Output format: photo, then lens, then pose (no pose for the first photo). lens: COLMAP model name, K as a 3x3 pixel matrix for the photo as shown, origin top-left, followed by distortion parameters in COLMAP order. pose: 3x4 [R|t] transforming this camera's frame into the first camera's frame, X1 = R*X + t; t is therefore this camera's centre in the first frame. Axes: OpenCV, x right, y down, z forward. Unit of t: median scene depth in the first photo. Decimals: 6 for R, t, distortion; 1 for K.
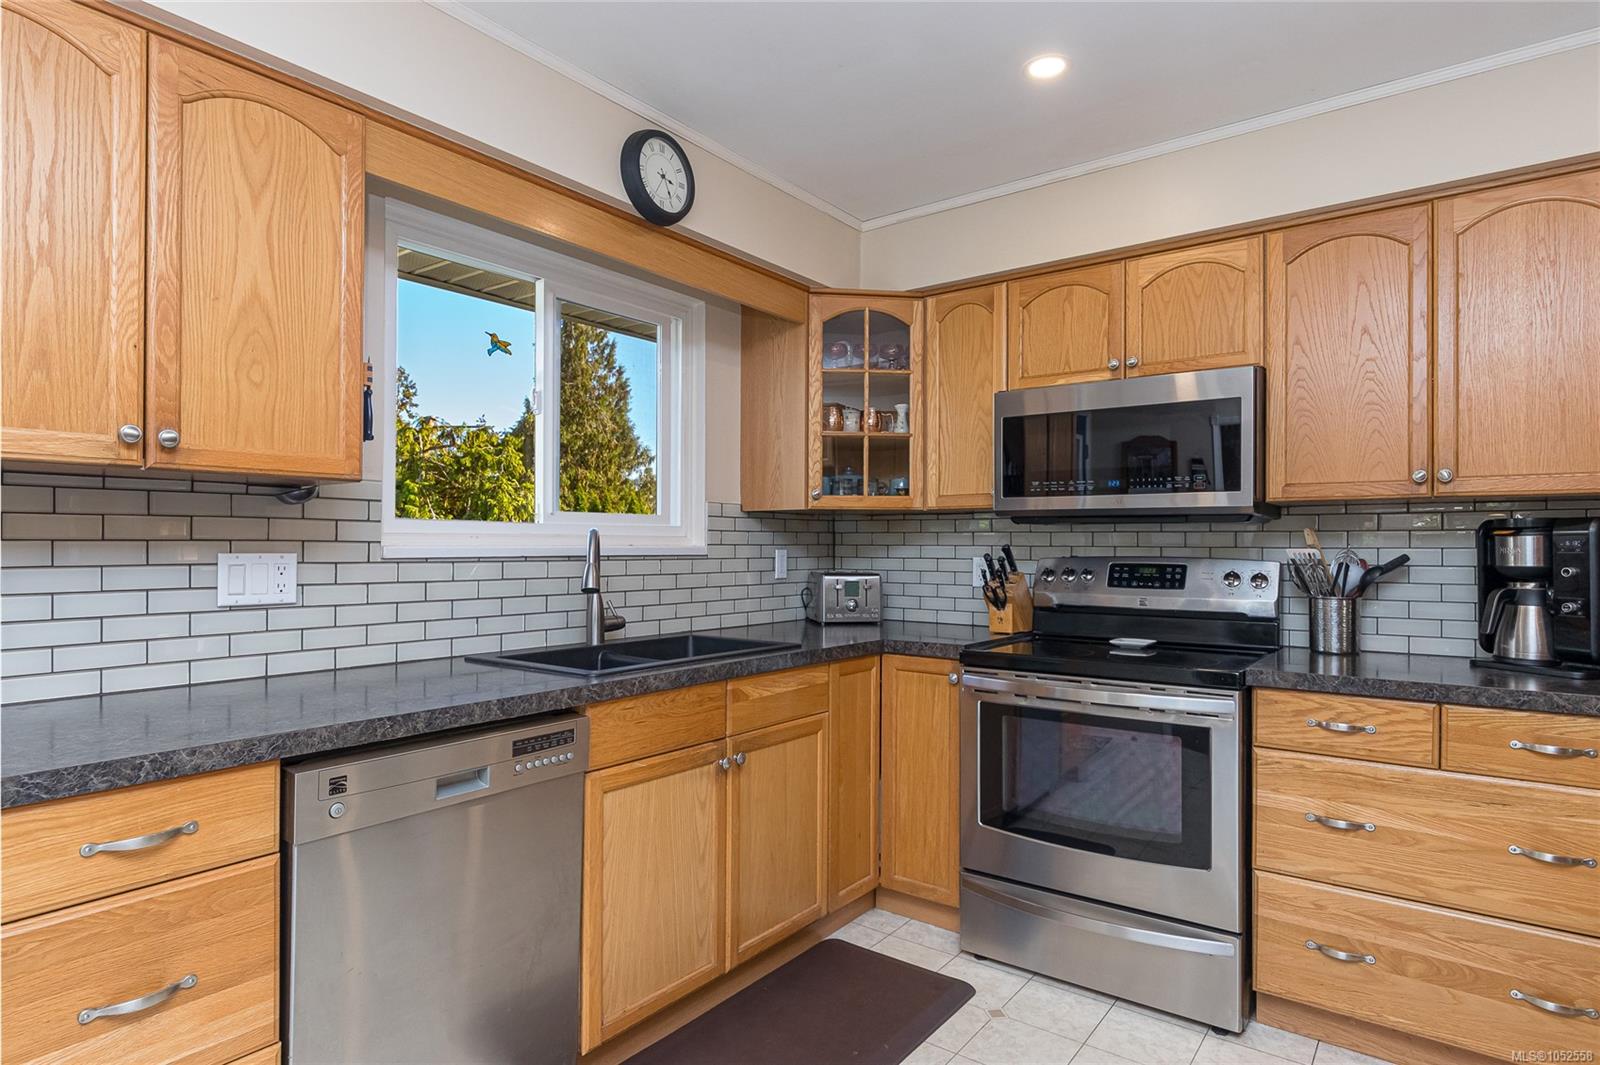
lens RADIAL K [[877.5, 0, 800.0], [0, 877.5, 532.5], [0, 0, 1]] dist [0.001454, 0.000005]
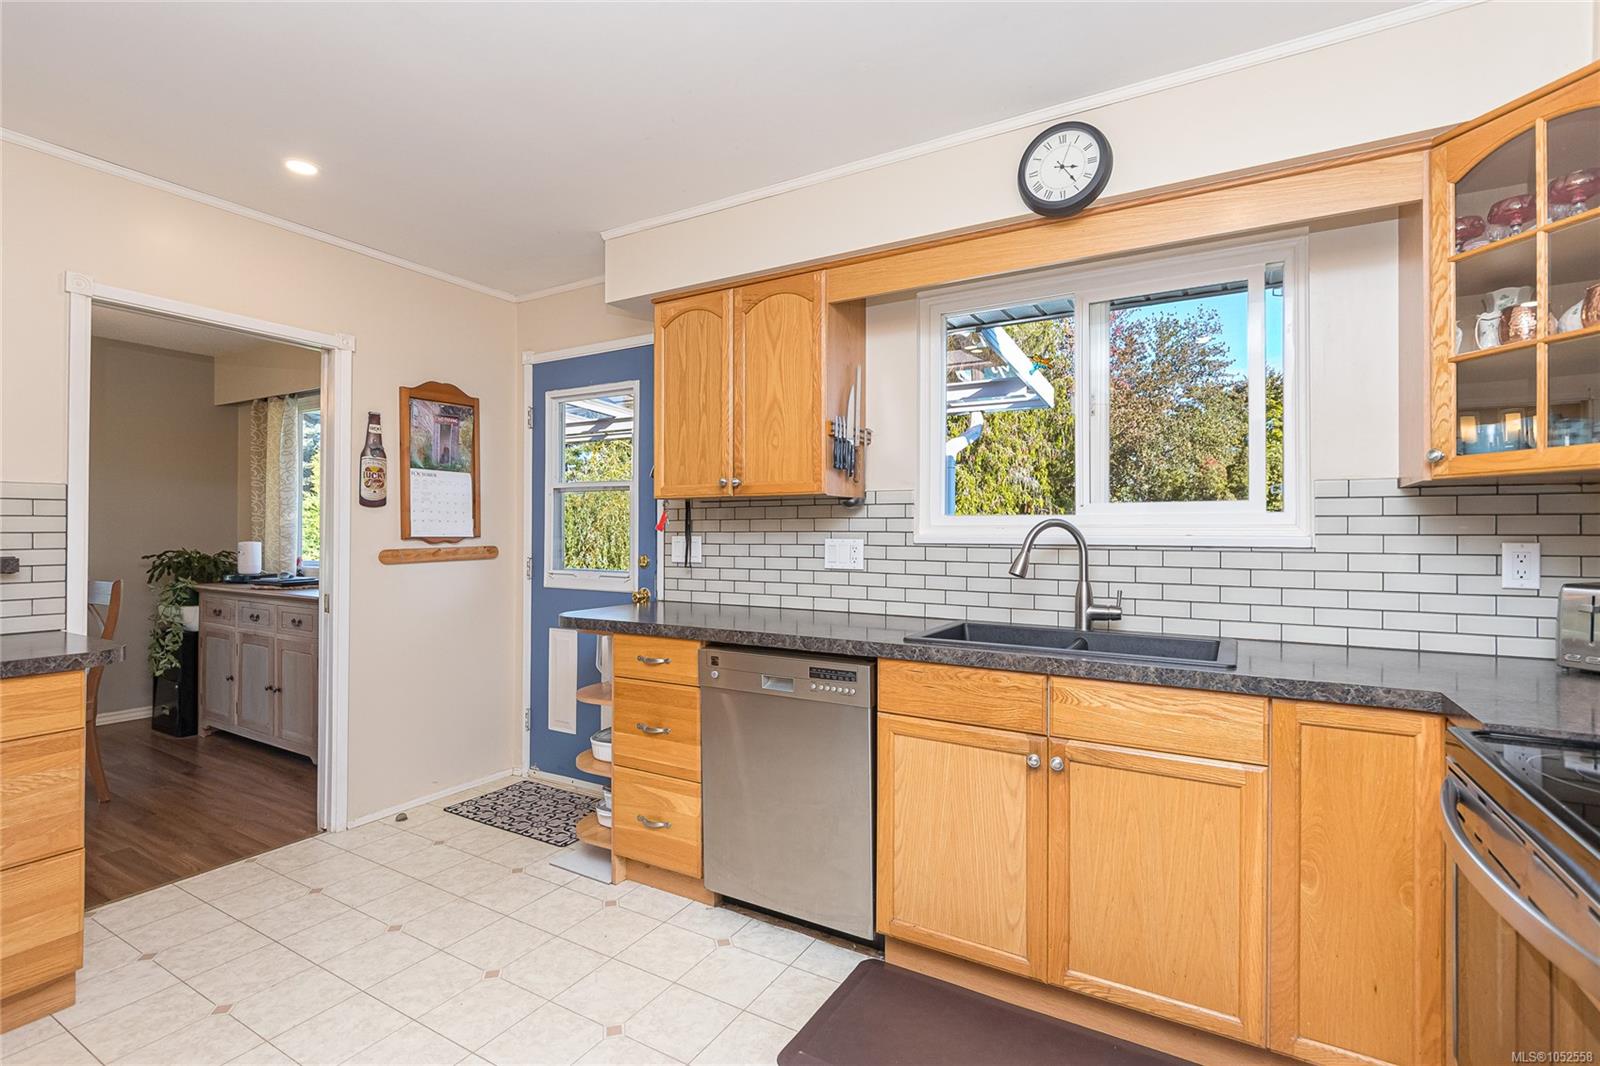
lens RADIAL K [[743.4, 0, 795.9], [0, 743.4, 525.3], [0, 0, 1]] dist [0.000406, 0.000151]
pose [[0.105218, -0.013659, -0.994355, 0.761521], [0.010109, 0.999869, -0.012665, 0.013684], [0.994398, -0.008719, 0.105342, 0.710269]]
